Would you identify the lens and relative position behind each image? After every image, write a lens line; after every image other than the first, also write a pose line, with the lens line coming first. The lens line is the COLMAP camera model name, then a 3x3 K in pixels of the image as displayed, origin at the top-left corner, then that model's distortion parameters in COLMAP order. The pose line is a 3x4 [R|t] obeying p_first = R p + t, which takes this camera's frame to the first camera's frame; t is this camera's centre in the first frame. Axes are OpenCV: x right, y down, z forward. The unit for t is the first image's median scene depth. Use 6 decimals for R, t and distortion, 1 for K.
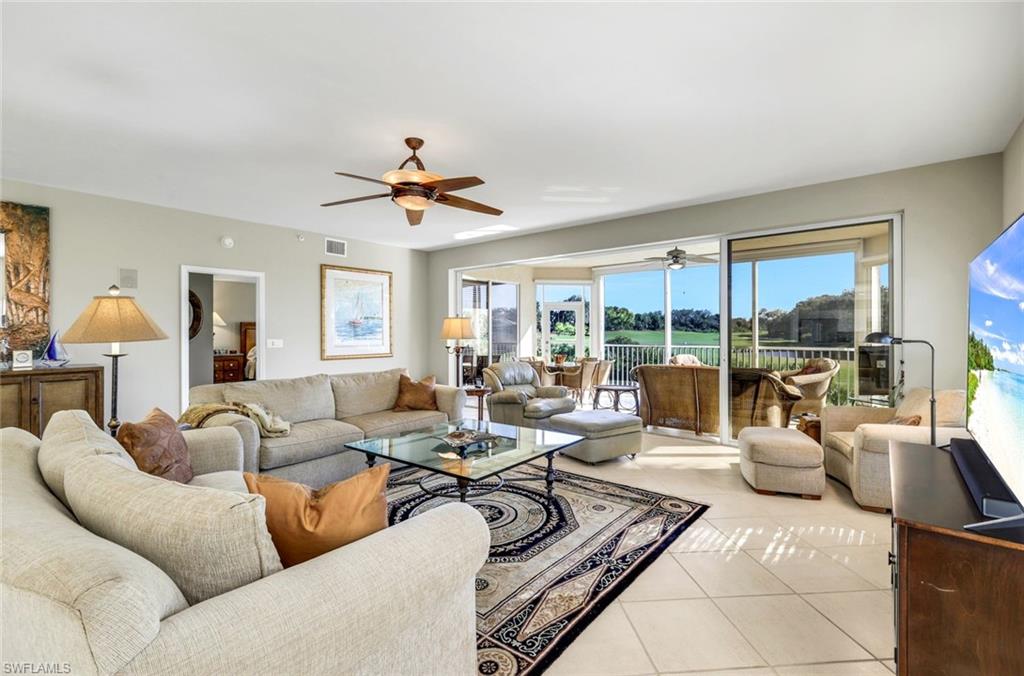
lens RADIAL K [[451.7, 0, 513.4], [0, 451.7, 331.8], [0, 0, 1]] dist [0.003893, -0.000233]
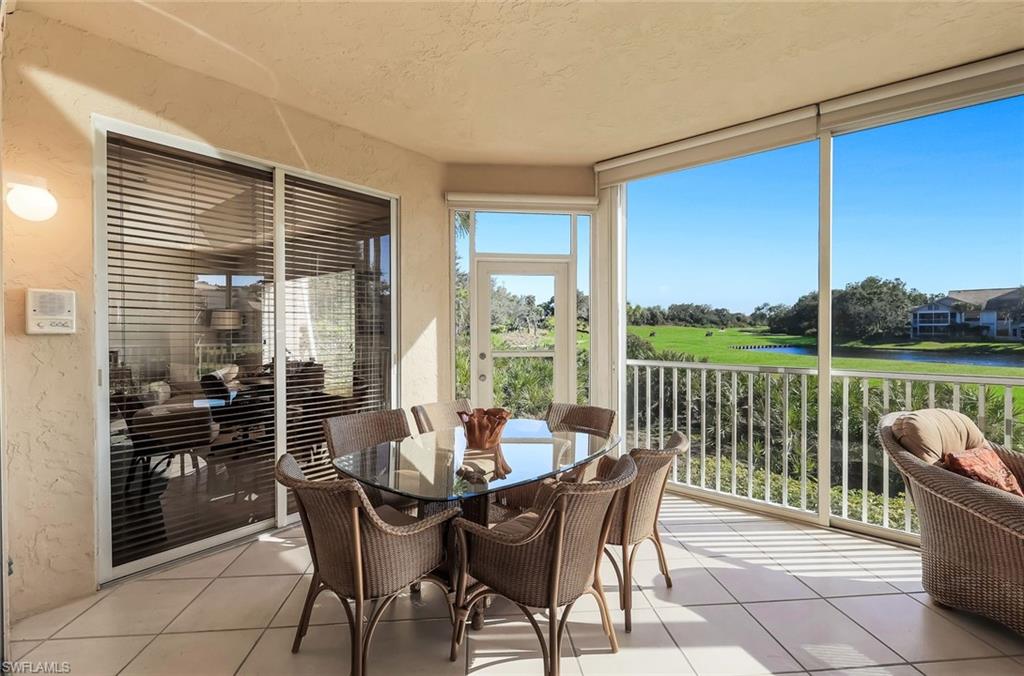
lens RADIAL K [[451.7, 0, 513.4], [0, 451.7, 331.8], [0, 0, 1]] dist [0.003893, -0.000233]
pose [[0.999992, -0.000066, 0.003904, 0.134602], [0.000025, 0.999945, 0.010507, -0.001292], [-0.003905, -0.010507, 0.999937, 0.799087]]
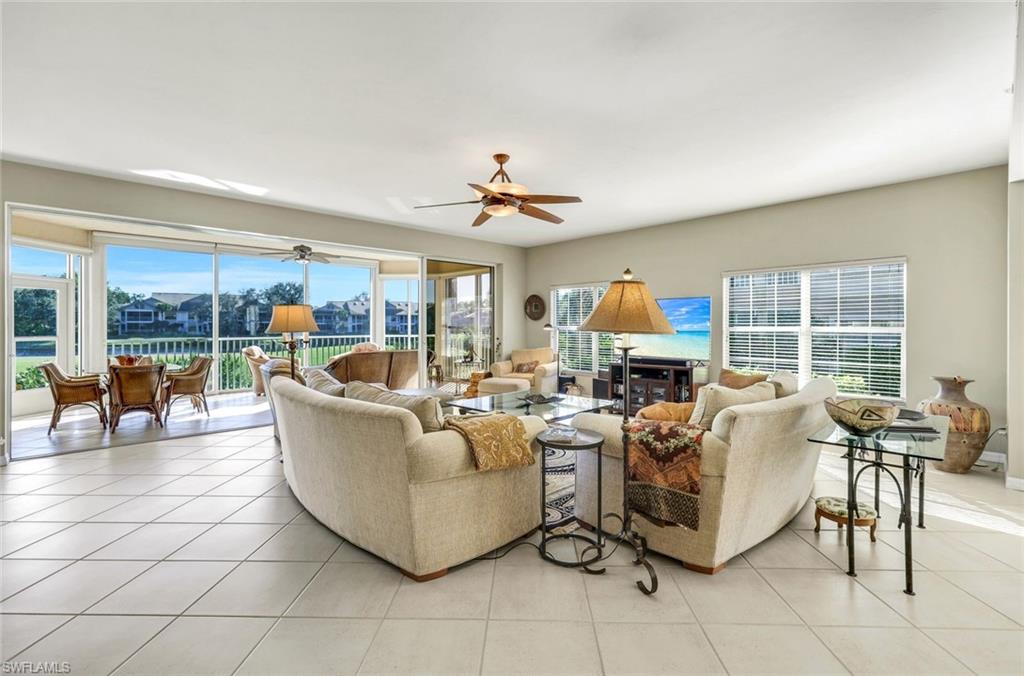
lens RADIAL K [[441.8, 0, 514.7], [0, 441.8, 323.6], [0, 0, 1]] dist [0.000433, -0.000095]
pose [[0.106116, 0.002868, 0.994350, -0.570550], [-0.001325, 0.999995, -0.002743, 0.003035], [-0.994353, -0.001026, 0.106119, 0.368133]]
